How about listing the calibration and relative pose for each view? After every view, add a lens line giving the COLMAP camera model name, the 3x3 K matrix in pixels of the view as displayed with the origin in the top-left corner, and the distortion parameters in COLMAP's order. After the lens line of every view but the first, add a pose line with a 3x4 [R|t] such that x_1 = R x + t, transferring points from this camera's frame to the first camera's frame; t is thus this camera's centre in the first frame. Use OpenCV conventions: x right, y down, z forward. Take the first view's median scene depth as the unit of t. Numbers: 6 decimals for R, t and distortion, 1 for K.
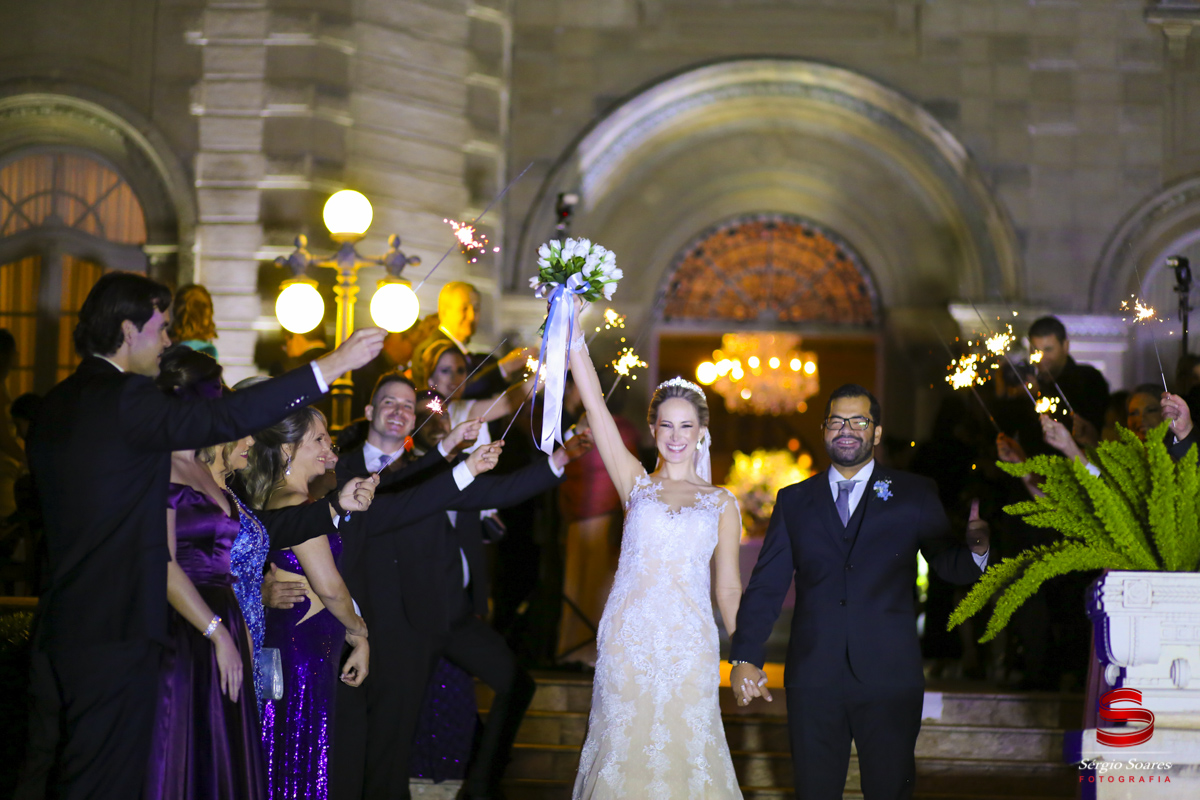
lens RADIAL K [[2865.3, 0, 600.0], [0, 2865.3, 400.0], [0, 0, 1]] dist [-0.040271, -1.266377]
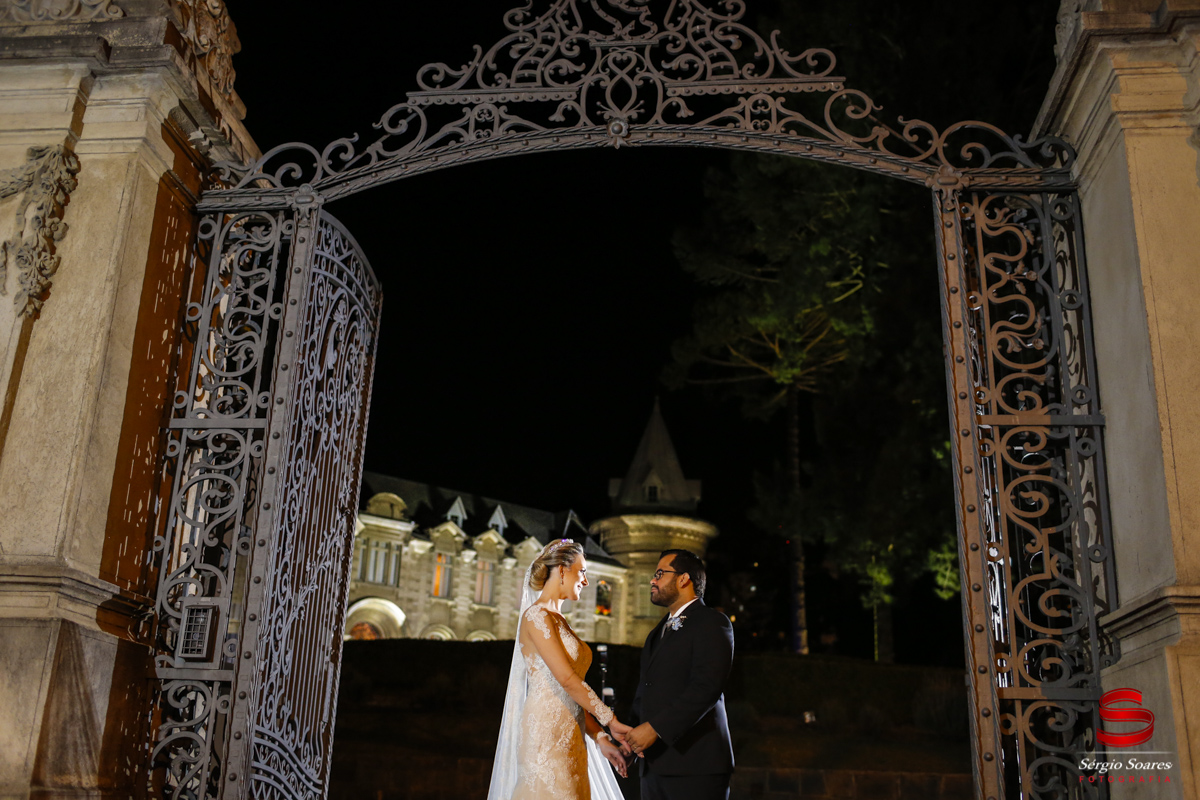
lens RADIAL K [[1140.3, 0, 600.0], [0, 1140.3, 400.0], [0, 0, 1]] dist [-0.107066, 0.110633]
pose [[0.735178, 0.220339, 0.641064, -1.297366], [-0.098771, 0.970425, -0.220272, -0.048049], [-0.670639, 0.098621, 0.735198, -1.184919]]
